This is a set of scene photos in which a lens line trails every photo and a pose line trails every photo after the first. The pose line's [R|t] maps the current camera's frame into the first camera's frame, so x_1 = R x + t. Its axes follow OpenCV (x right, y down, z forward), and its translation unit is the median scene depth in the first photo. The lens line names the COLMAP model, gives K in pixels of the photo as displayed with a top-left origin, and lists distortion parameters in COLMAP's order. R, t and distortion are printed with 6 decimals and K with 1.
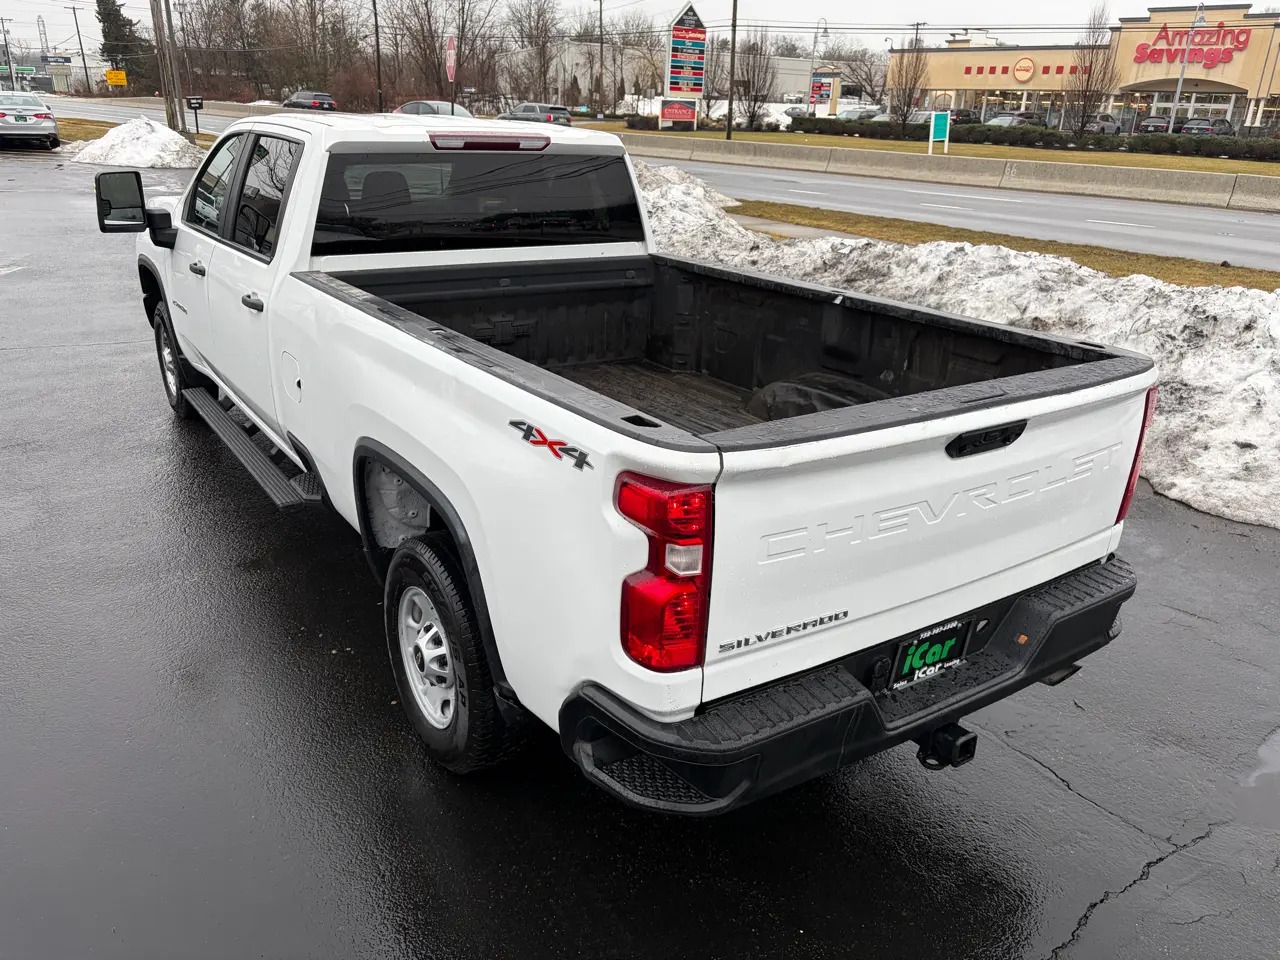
lens RADIAL K [[974.4, 0, 640.0], [0, 974.4, 480.0], [0, 0, 1]] dist [0.052249, -0.048117]
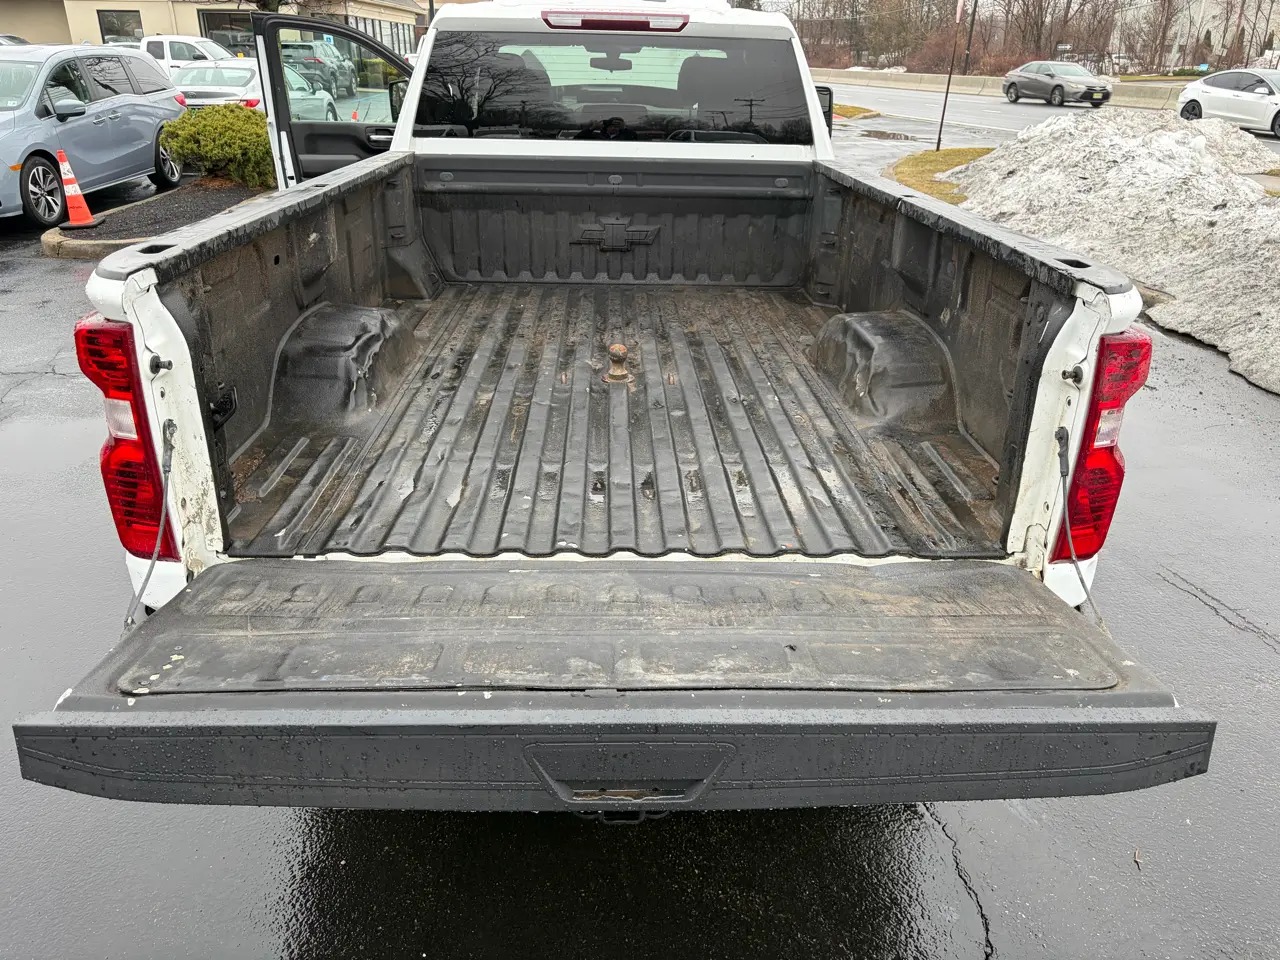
lens RADIAL K [[971.3, 0, 643.7], [0, 971.3, 476.0], [0, 0, 1]] dist [0.050729, -0.059176]
pose [[0.846718, 0.192387, -0.496040, 0.183265], [-0.179636, 0.980959, 0.073830, -0.002045], [0.500799, 0.026593, 0.865155, 0.114404]]
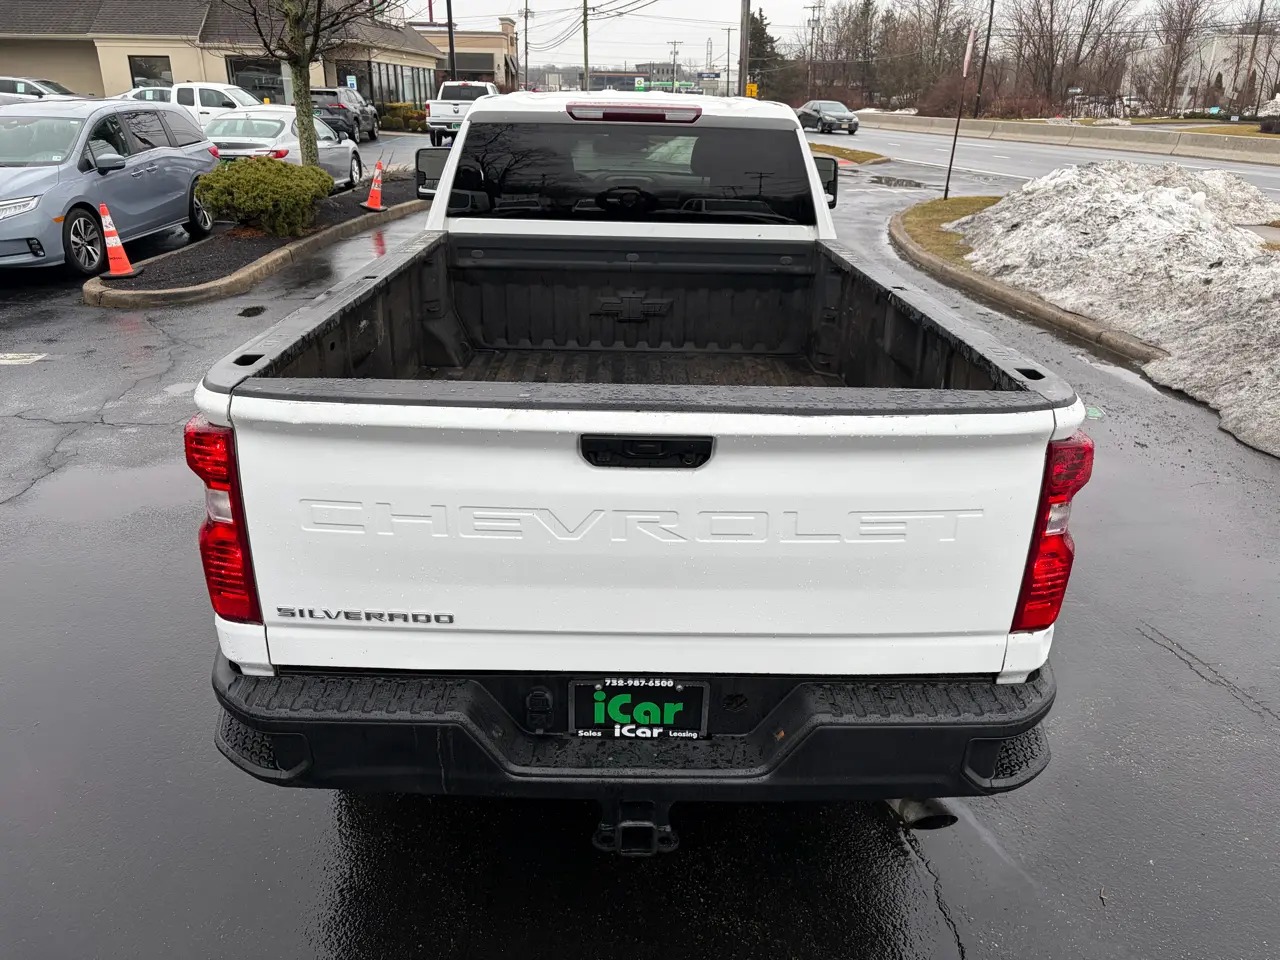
lens RADIAL K [[965.6, 0, 639.3], [0, 965.6, 488.7], [0, 0, 1]] dist [0.061693, -0.072036]
pose [[0.836968, 0.188922, -0.513607, 0.195806], [-0.187184, 0.980743, 0.055718, -0.014124], [0.514243, 0.049505, 0.856214, 0.087143]]
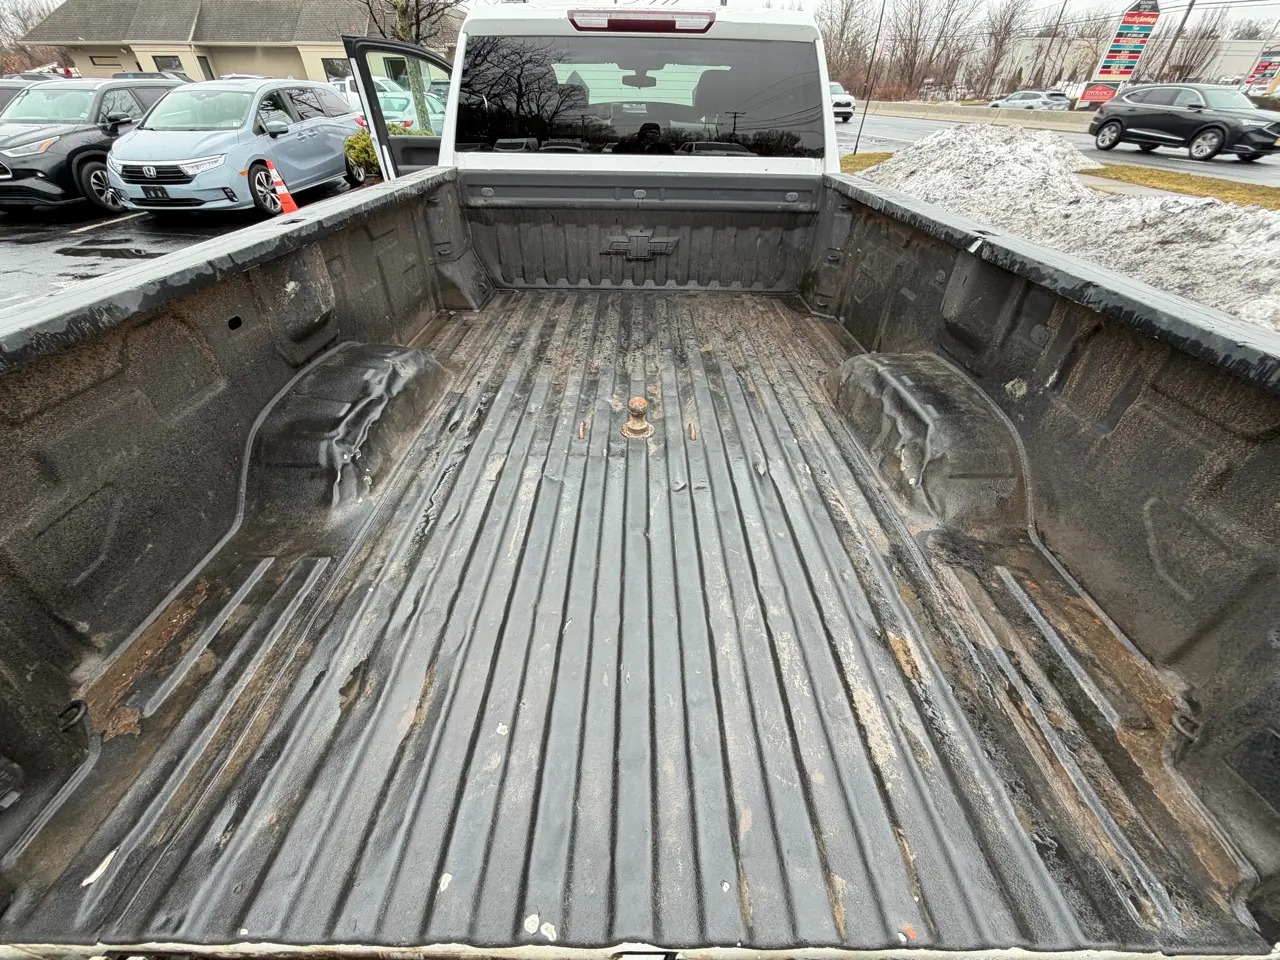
lens RADIAL K [[512.8, 0, 636.4], [0, 512.8, 481.3], [0, 0, 1]] dist [-0.003453, 0.001437]
pose [[0.824545, 0.323580, -0.464135, 0.092910], [-0.185239, 0.929498, 0.318935, -0.045616], [0.534613, -0.177000, 0.826353, 0.246236]]
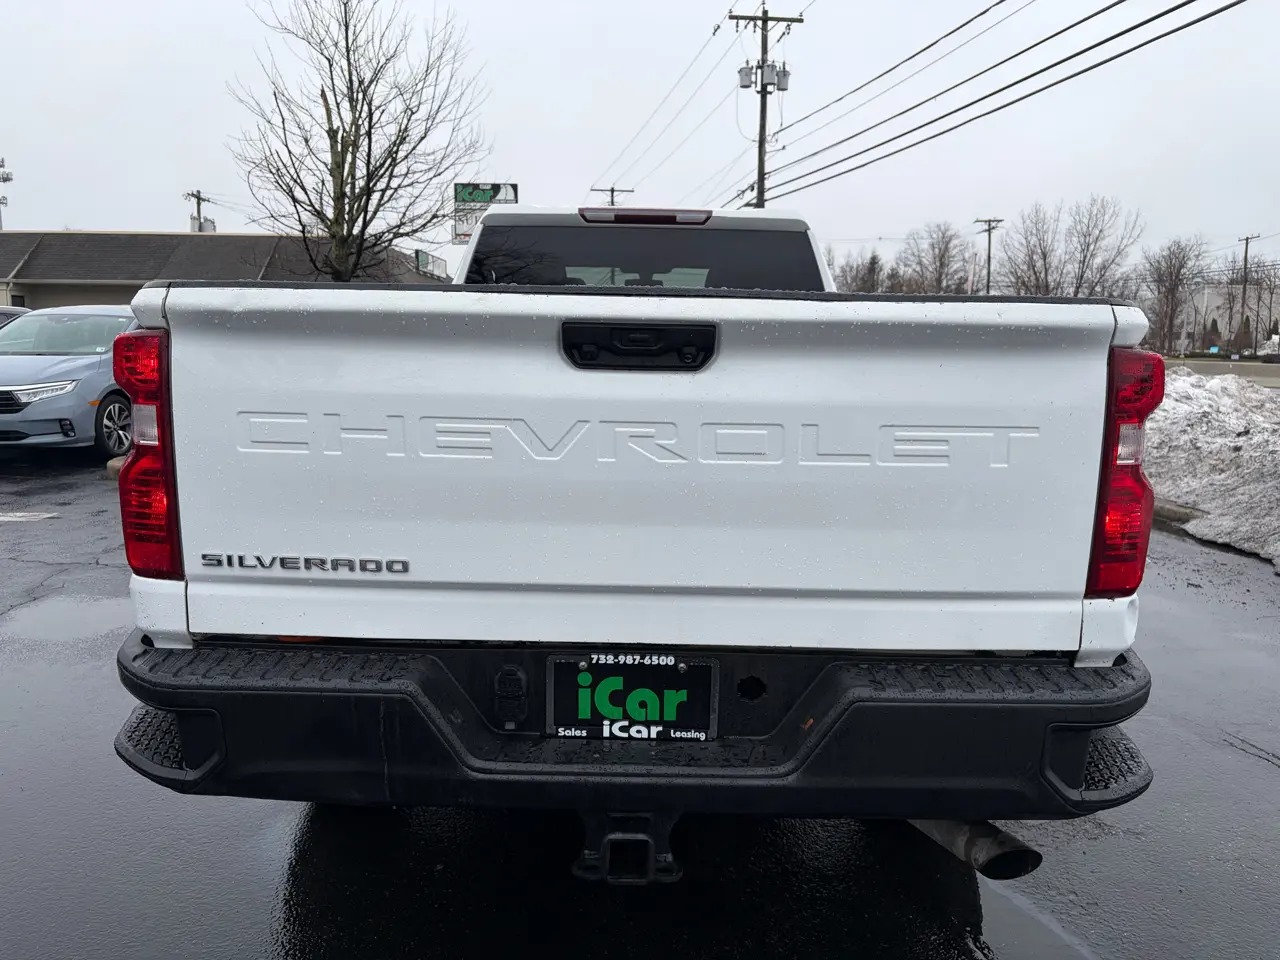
lens RADIAL K [[969.4, 0, 640.0], [0, 969.4, 480.0], [0, 0, 1]] dist [0.050288, -0.053860]
pose [[0.823651, 0.056106, -0.564314, 0.191989], [-0.190820, 0.964488, -0.182620, 0.044146], [0.534029, 0.258097, 0.805108, 0.126062]]
